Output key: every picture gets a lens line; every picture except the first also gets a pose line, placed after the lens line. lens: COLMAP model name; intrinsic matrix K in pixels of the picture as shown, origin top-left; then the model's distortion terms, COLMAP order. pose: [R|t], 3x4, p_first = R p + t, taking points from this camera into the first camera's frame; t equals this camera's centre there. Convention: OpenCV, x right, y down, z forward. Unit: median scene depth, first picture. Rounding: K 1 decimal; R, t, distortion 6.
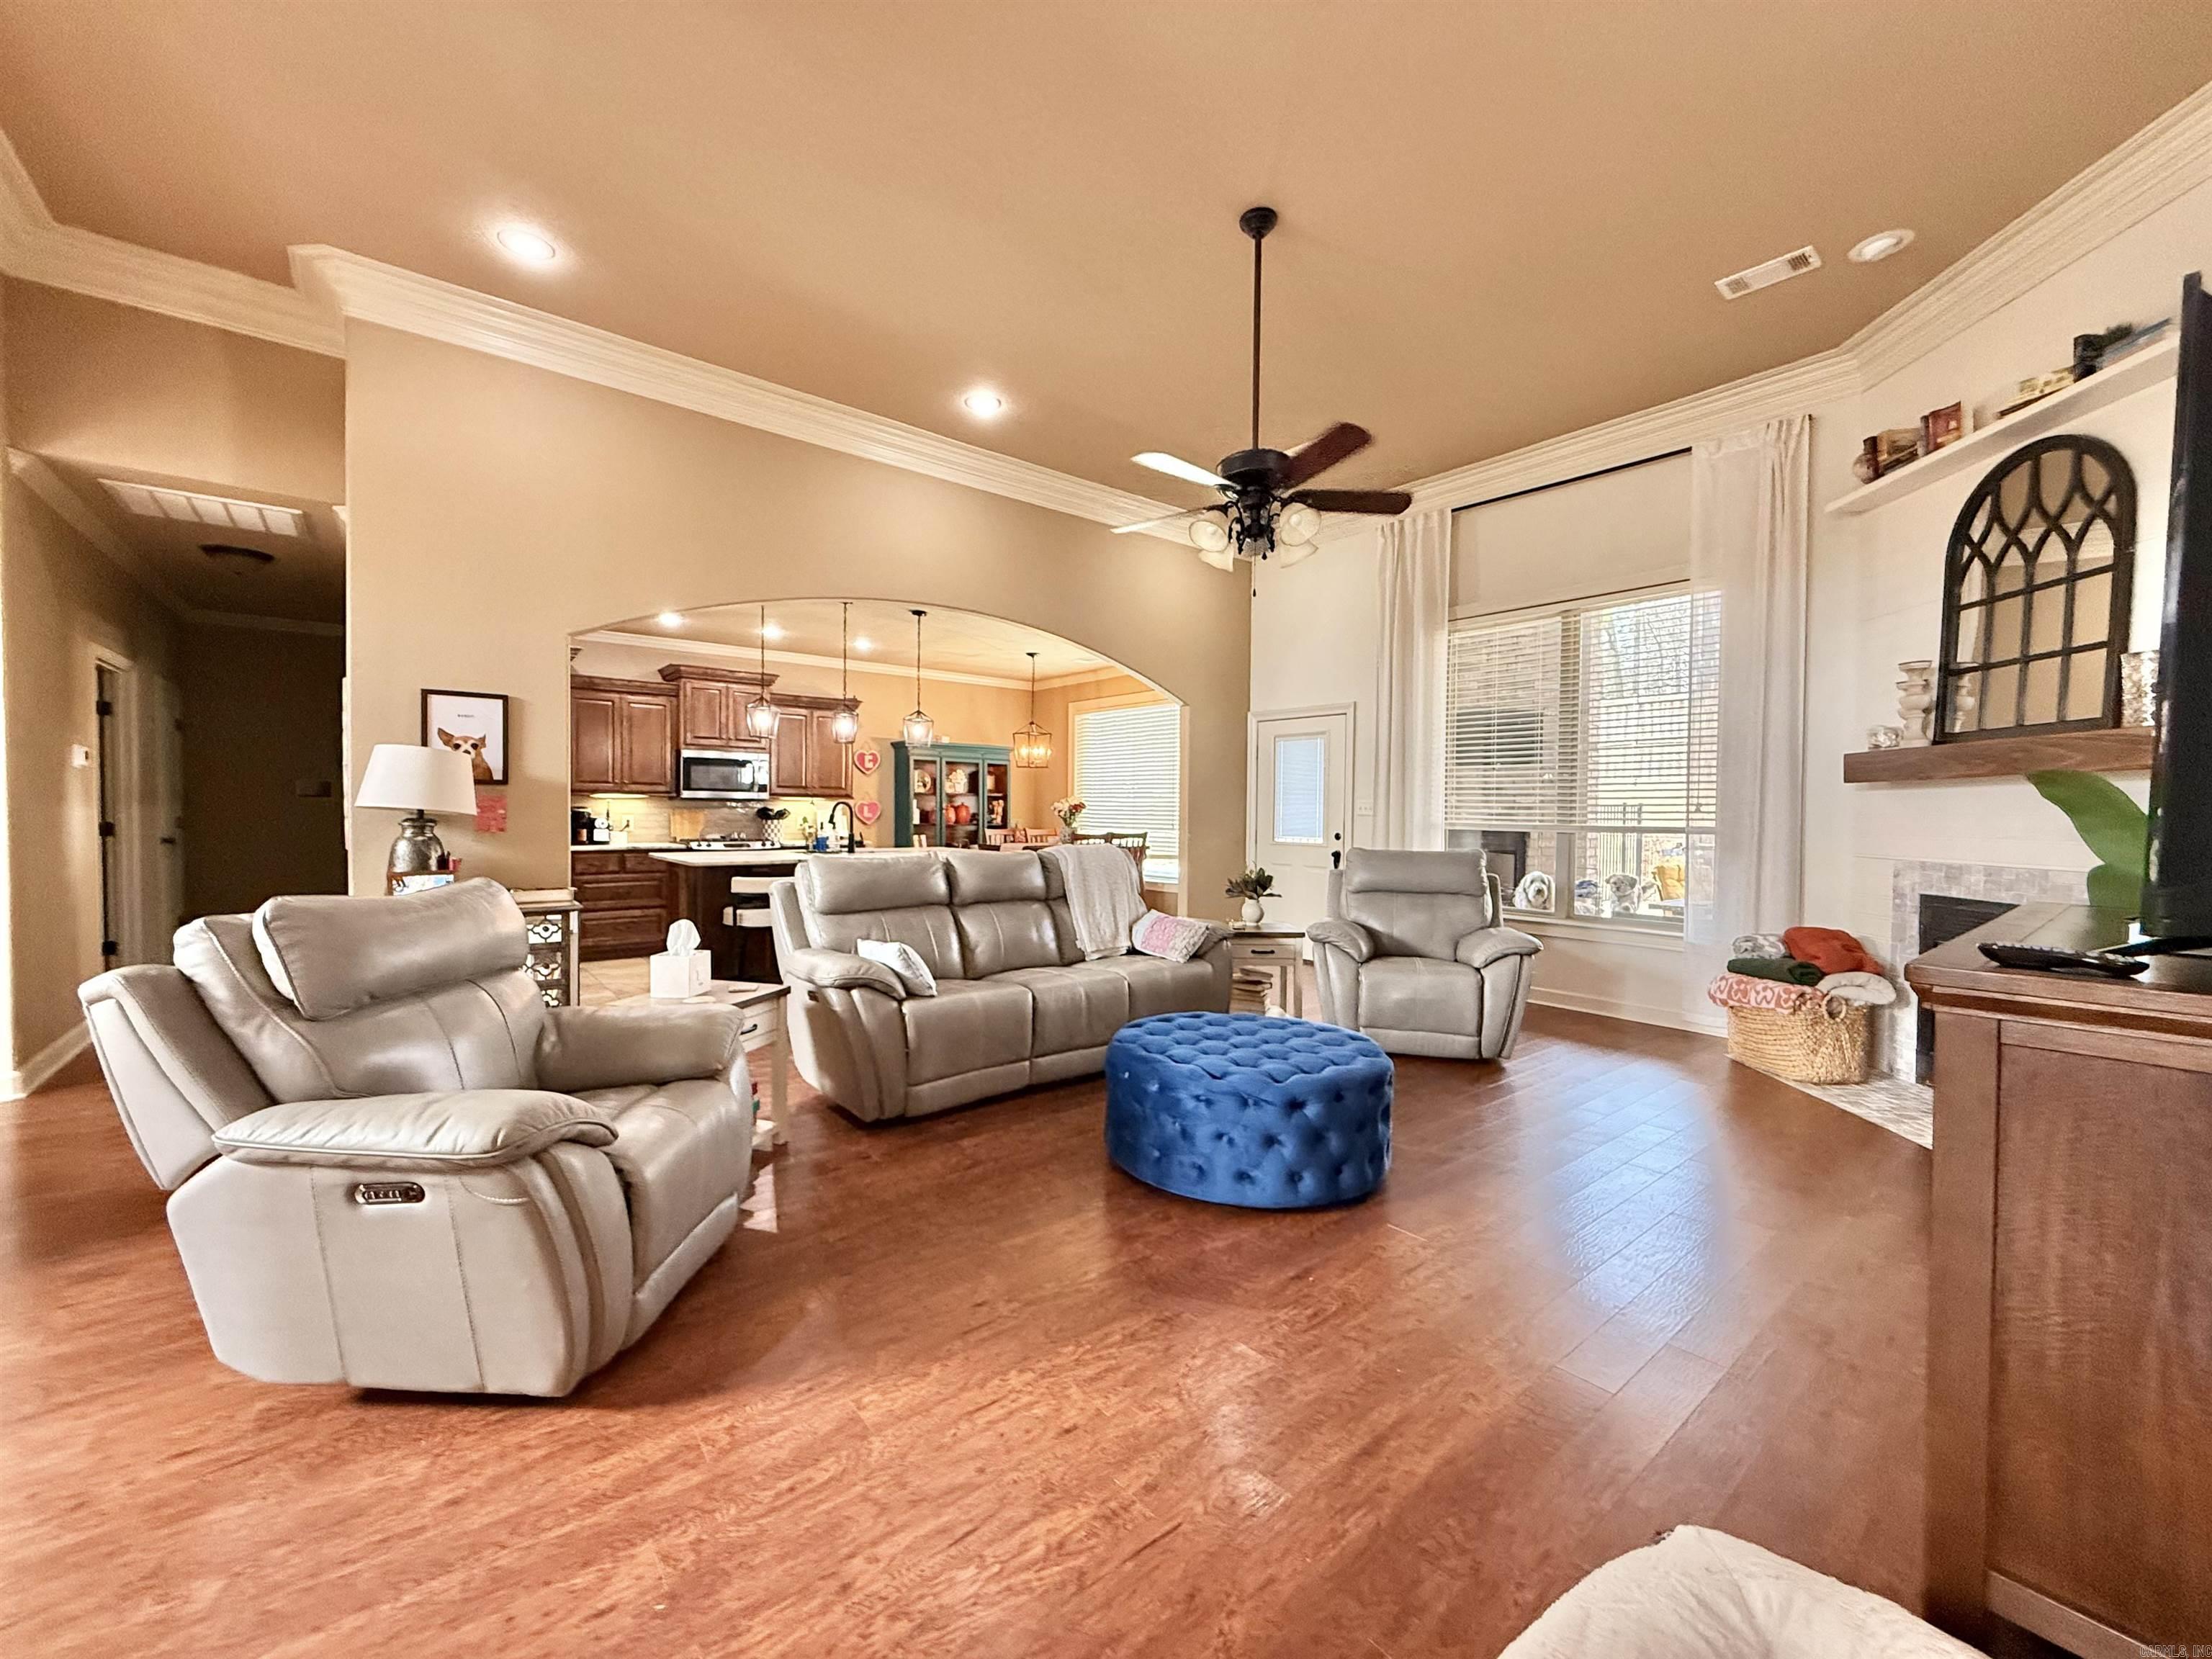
lens RADIAL K [[882.8, 0, 1097.3], [0, 882.8, 827.2], [0, 0, 1]] dist [-0.000563, 0.000158]
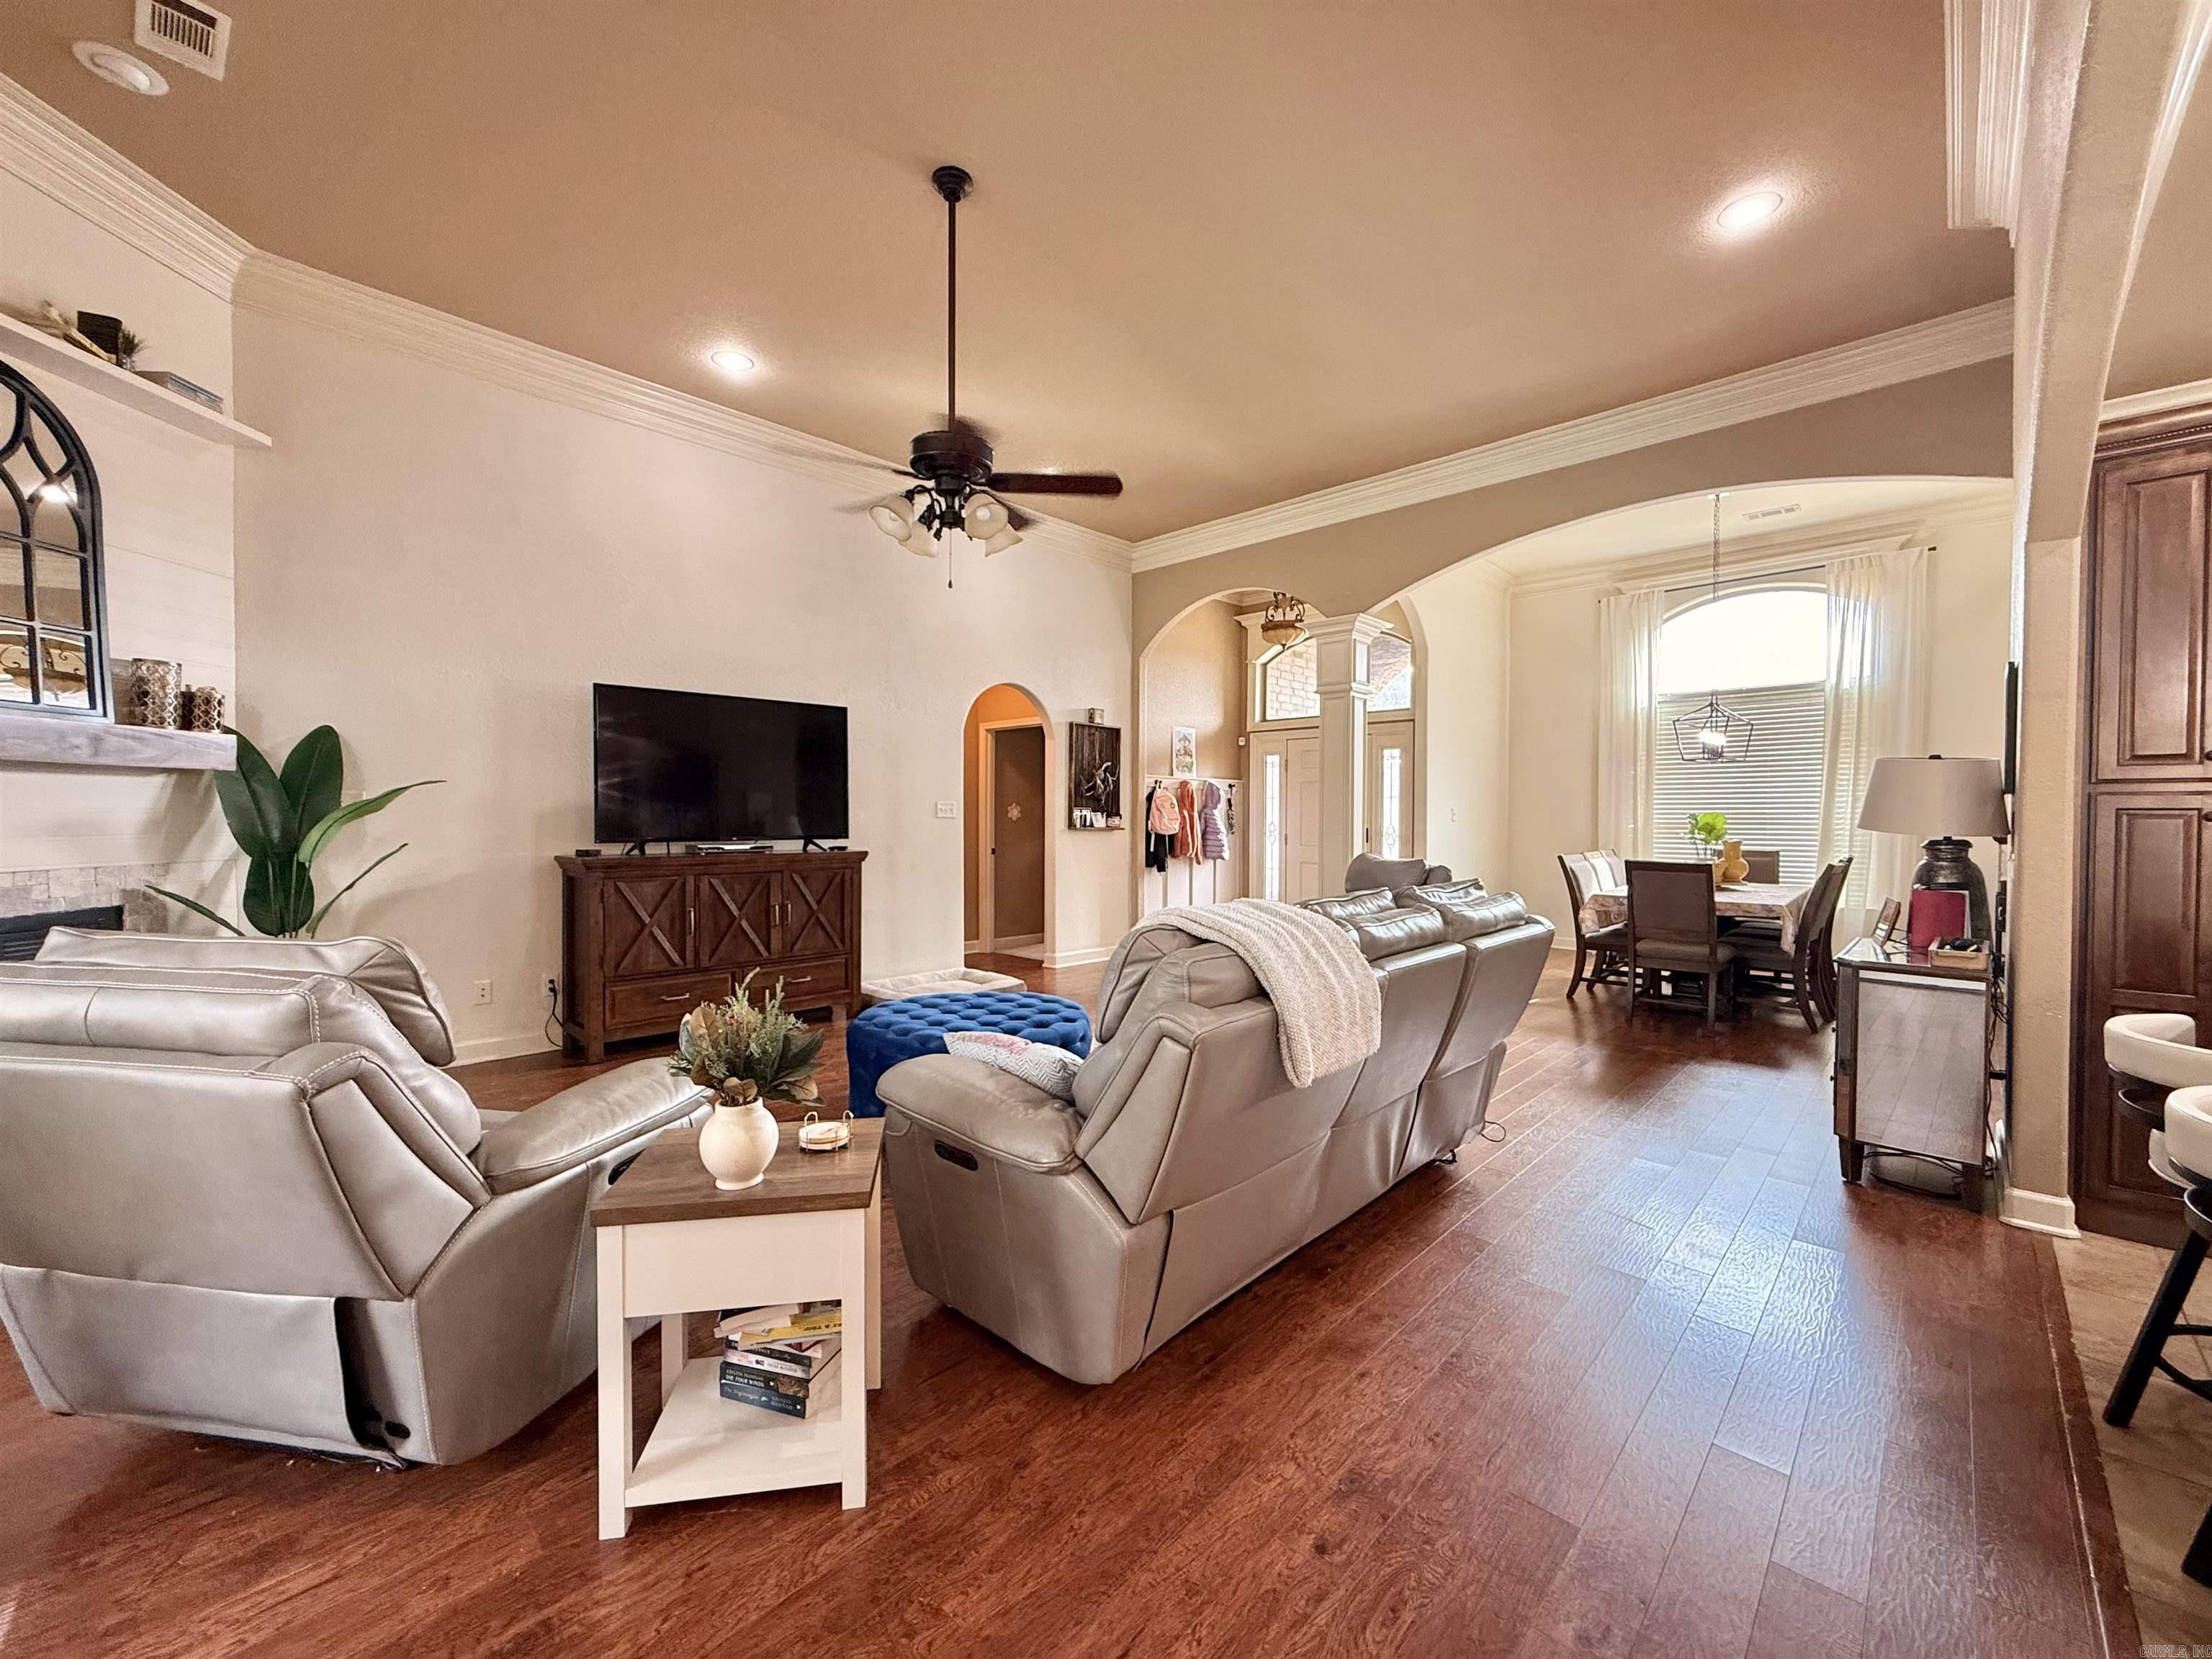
lens RADIAL K [[882.8, 0, 1101.2], [0, 882.8, 827.8], [0, 0, 1]] dist [-0.000563, 0.000158]
pose [[-0.991914, -0.013284, -0.126215, 0.108487], [-0.017466, 0.999333, 0.032085, -0.032107], [0.125704, 0.034030, -0.991484, 1.573738]]
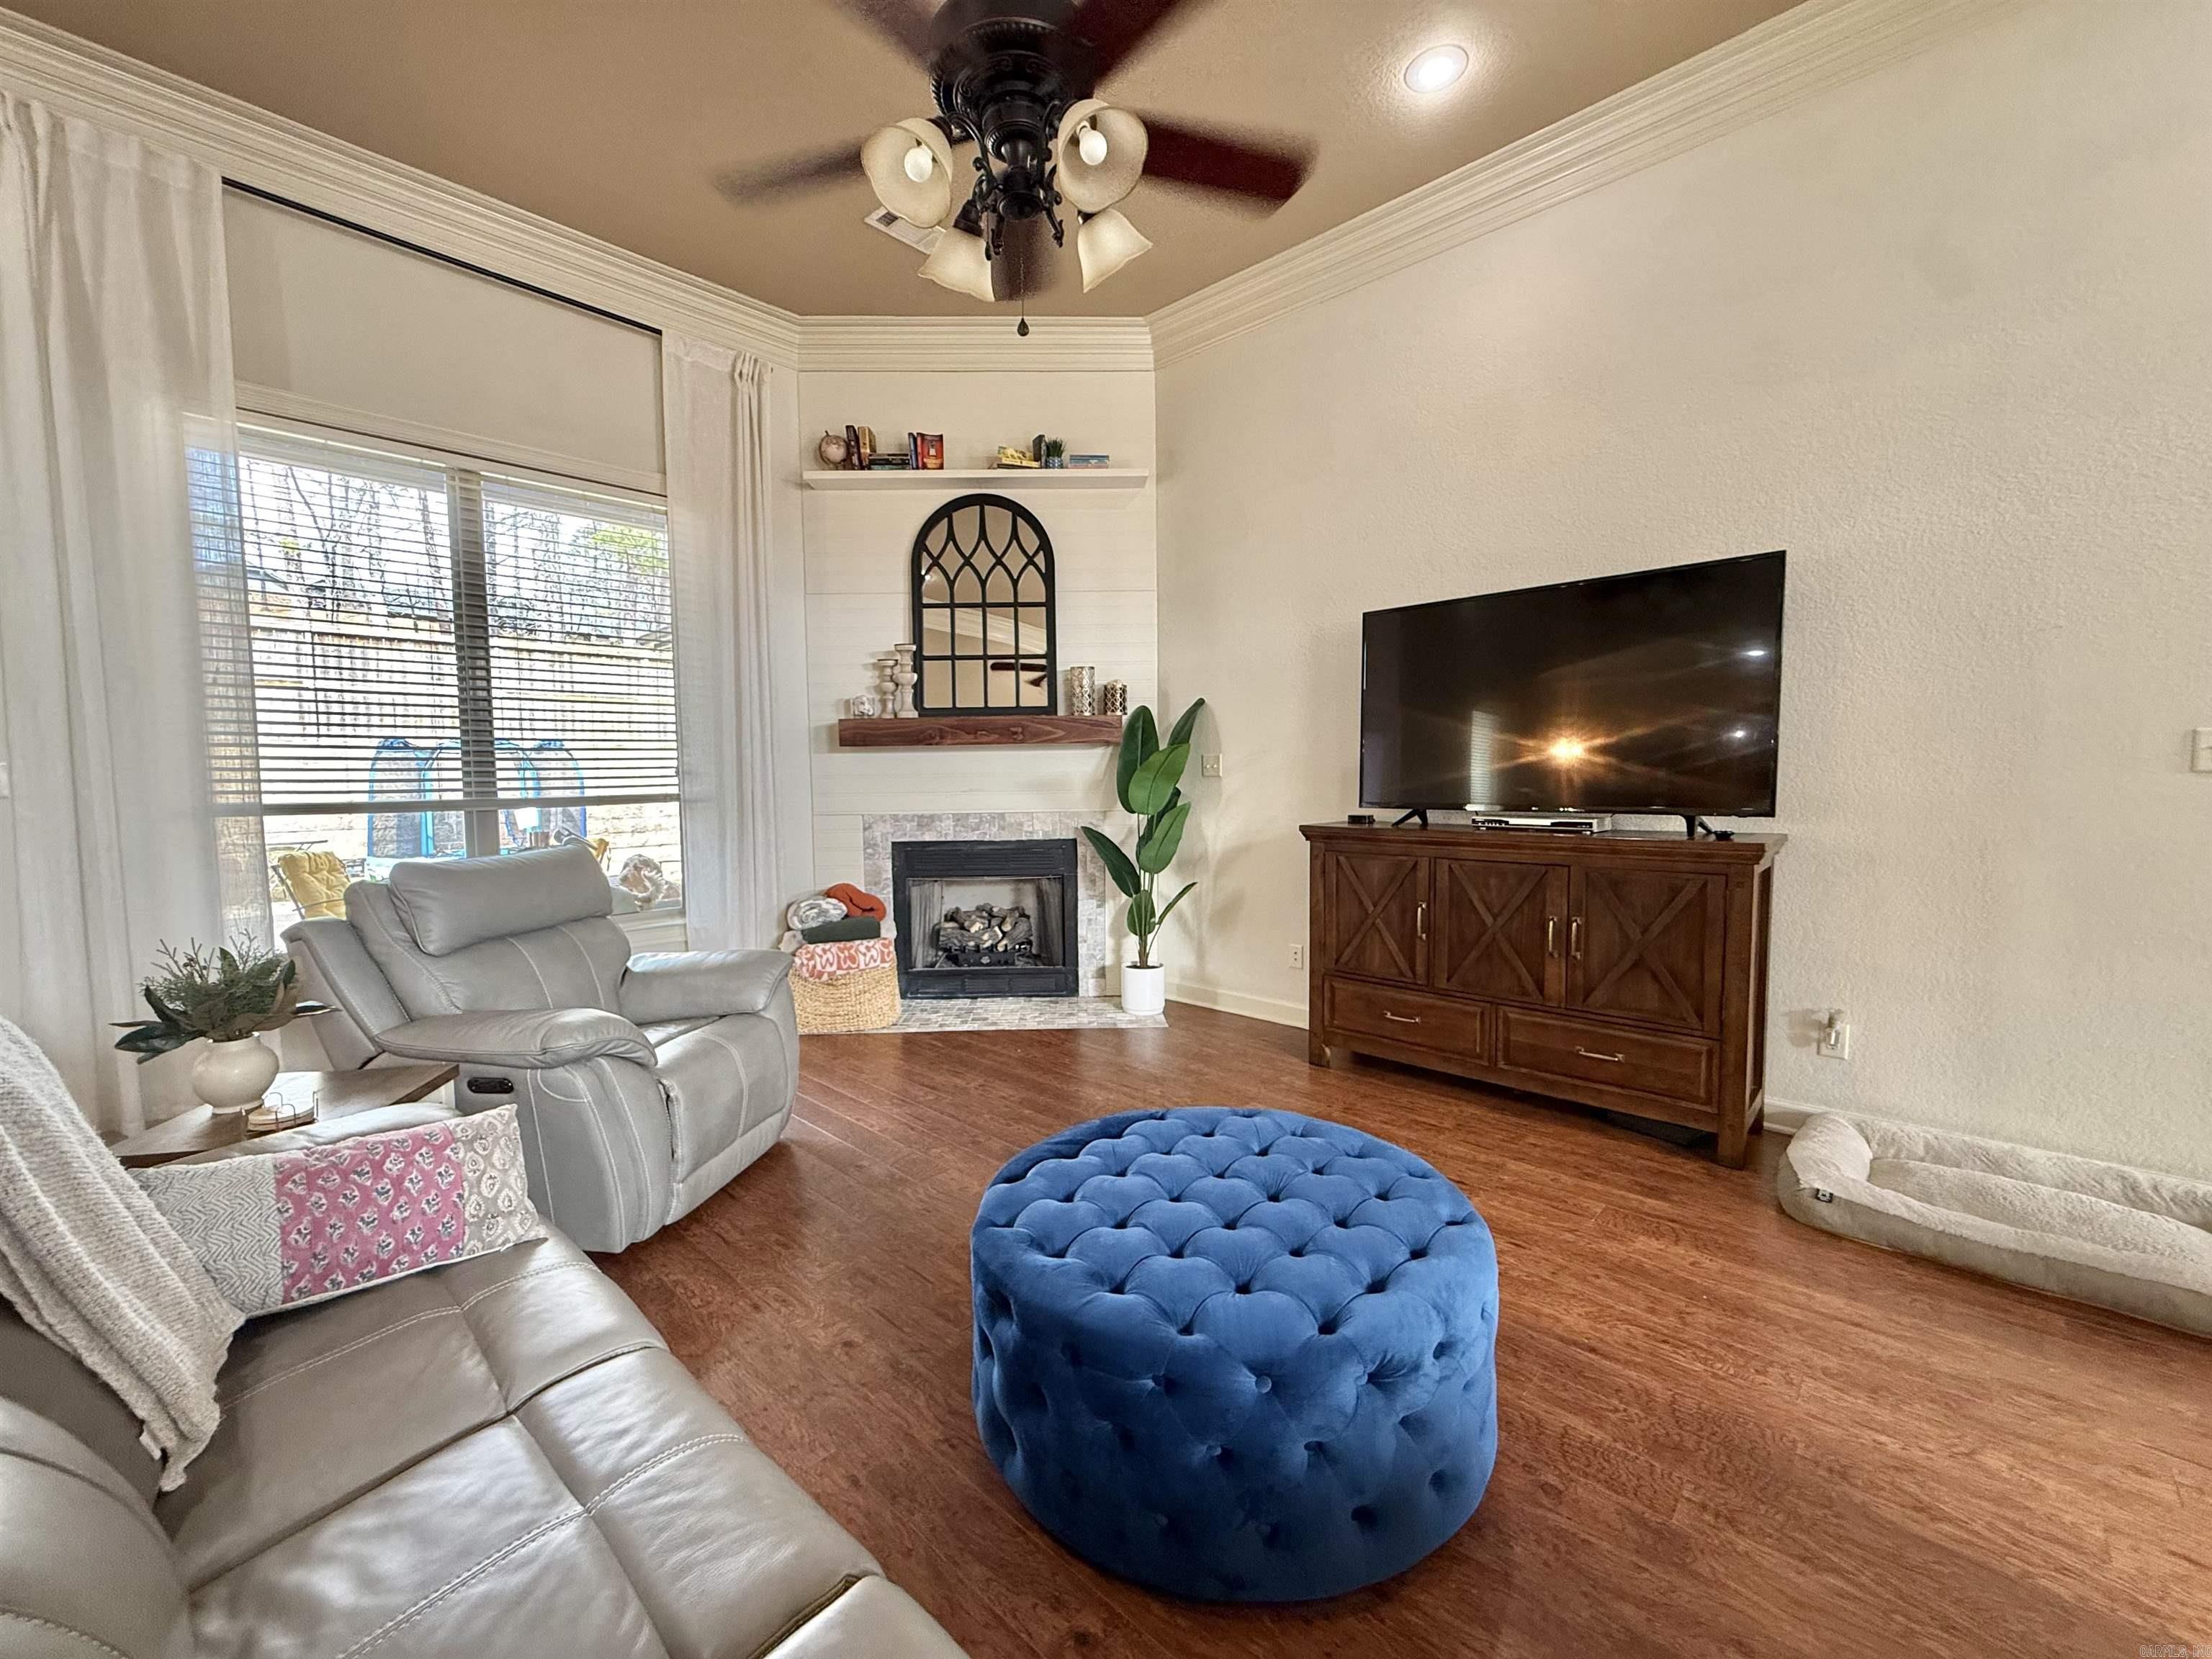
lens RADIAL K [[882.8, 0, 1097.6], [0, 882.8, 827.9], [0, 0, 1]] dist [-0.000563, 0.000158]
pose [[-0.134074, -0.072686, 0.988302, -0.257992], [0.029197, 0.996584, 0.077256, -0.024589], [-0.990541, 0.039213, -0.131494, 0.830785]]
